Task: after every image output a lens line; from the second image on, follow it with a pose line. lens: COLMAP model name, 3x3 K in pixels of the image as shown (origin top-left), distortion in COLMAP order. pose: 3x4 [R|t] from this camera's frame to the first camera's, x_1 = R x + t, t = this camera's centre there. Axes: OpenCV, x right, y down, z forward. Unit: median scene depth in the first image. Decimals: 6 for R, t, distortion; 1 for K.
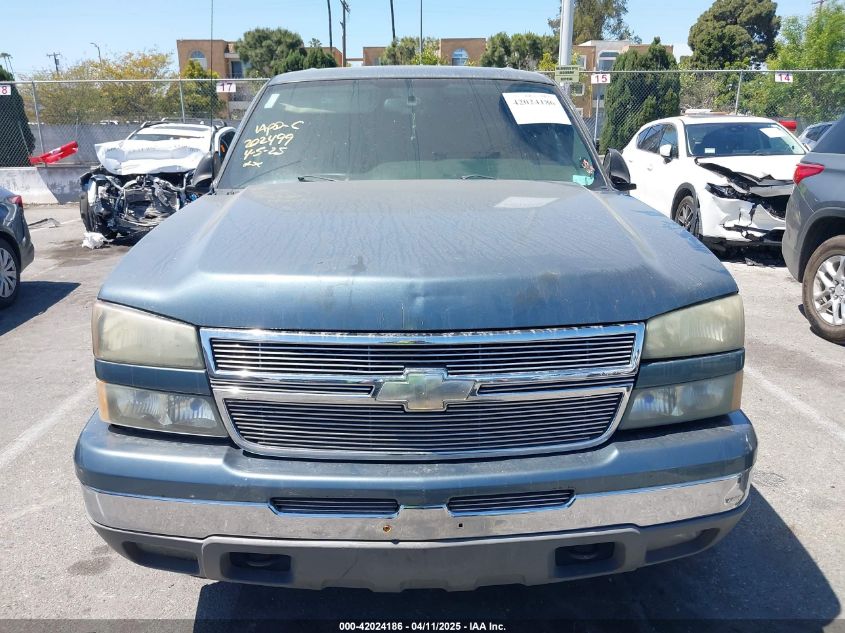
lens RADIAL K [[641.0, 0, 422.5], [0, 641.0, 316.5], [0, 0, 1]] dist [0.075506, -0.115327]
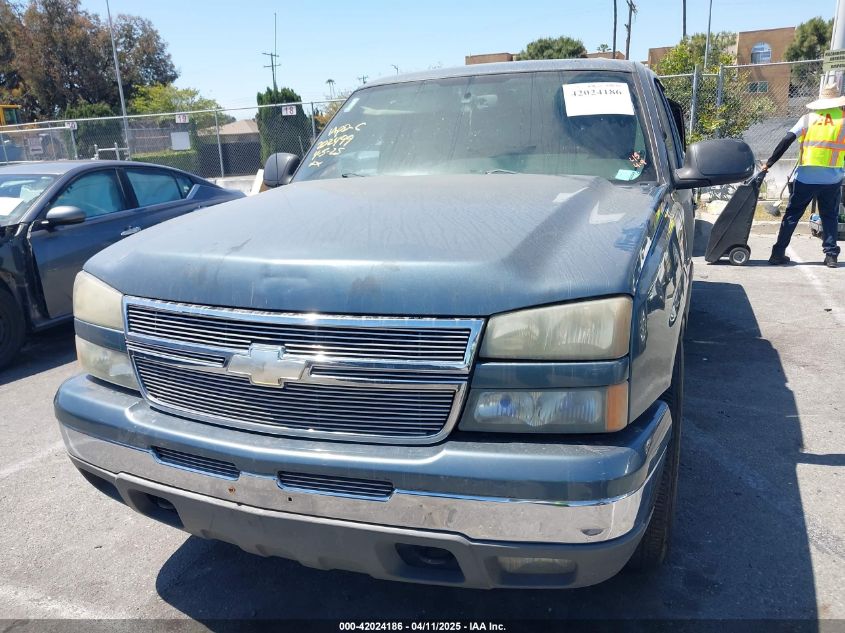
lens RADIAL K [[665.4, 0, 422.5], [0, 665.4, 316.5], [0, 0, 1]] dist [-0.011220, 0.001515]
pose [[0.921556, 0.070921, -0.381714, 0.628402], [-0.078210, 0.996930, -0.003593, 0.017315], [0.380288, 0.033165, 0.924273, 0.081664]]
